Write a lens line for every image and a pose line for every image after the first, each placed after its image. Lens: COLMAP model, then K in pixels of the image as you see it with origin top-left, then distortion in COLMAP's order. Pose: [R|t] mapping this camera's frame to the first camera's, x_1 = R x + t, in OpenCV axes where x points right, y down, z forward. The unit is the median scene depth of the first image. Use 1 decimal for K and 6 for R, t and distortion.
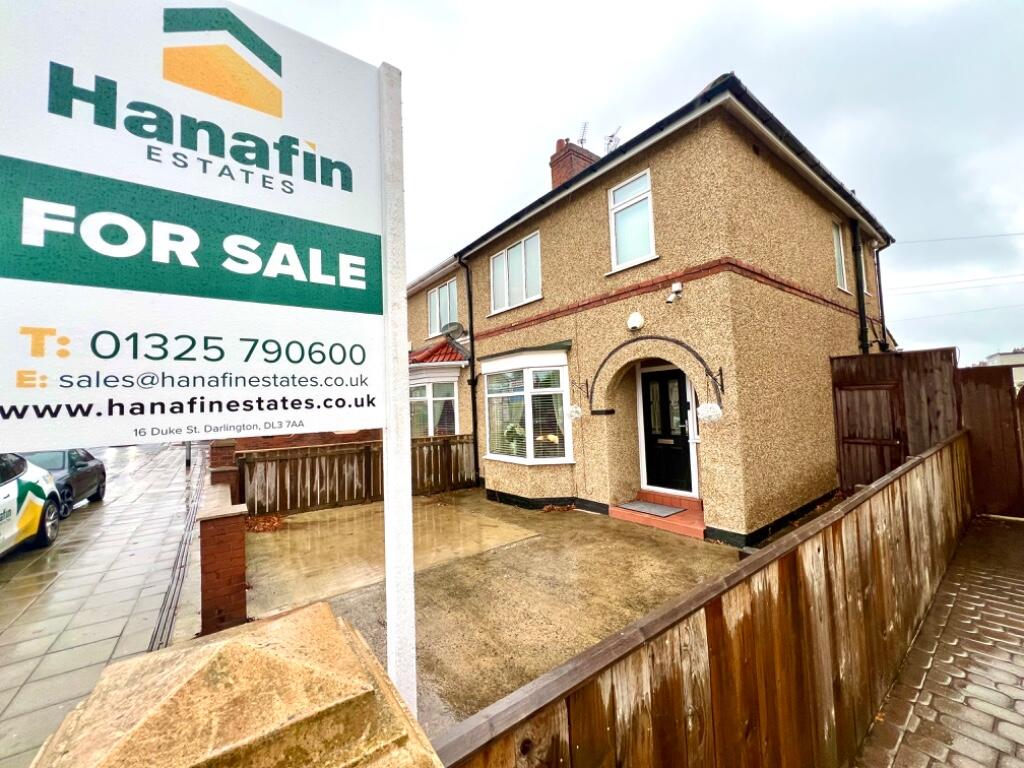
lens RADIAL K [[411.8, 0, 512.0], [0, 411.8, 384.0], [0, 0, 1]] dist [-0.001035, 0.000368]
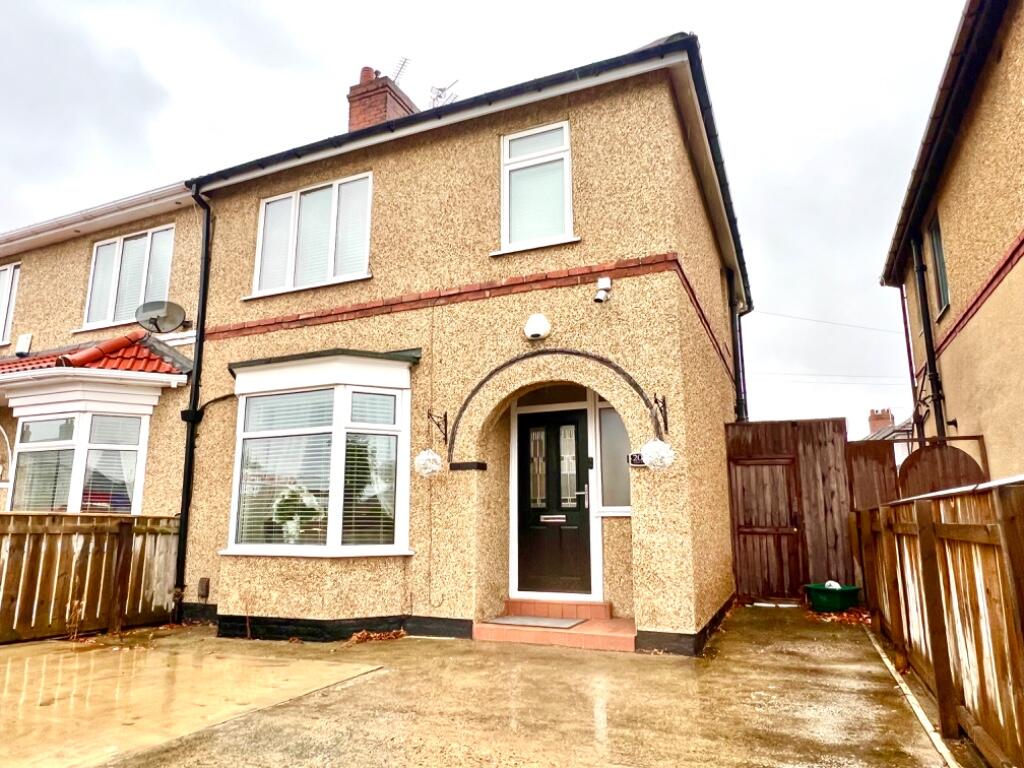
lens RADIAL K [[672.1, 0, 511.0], [0, 672.1, 387.4], [0, 0, 1]] dist [0.000313, -0.001082]
pose [[0.873882, 0.130251, 0.468364, -0.209306], [-0.055317, 0.983823, -0.170388, 0.118276], [-0.482980, 0.122990, 0.866951, 0.079190]]
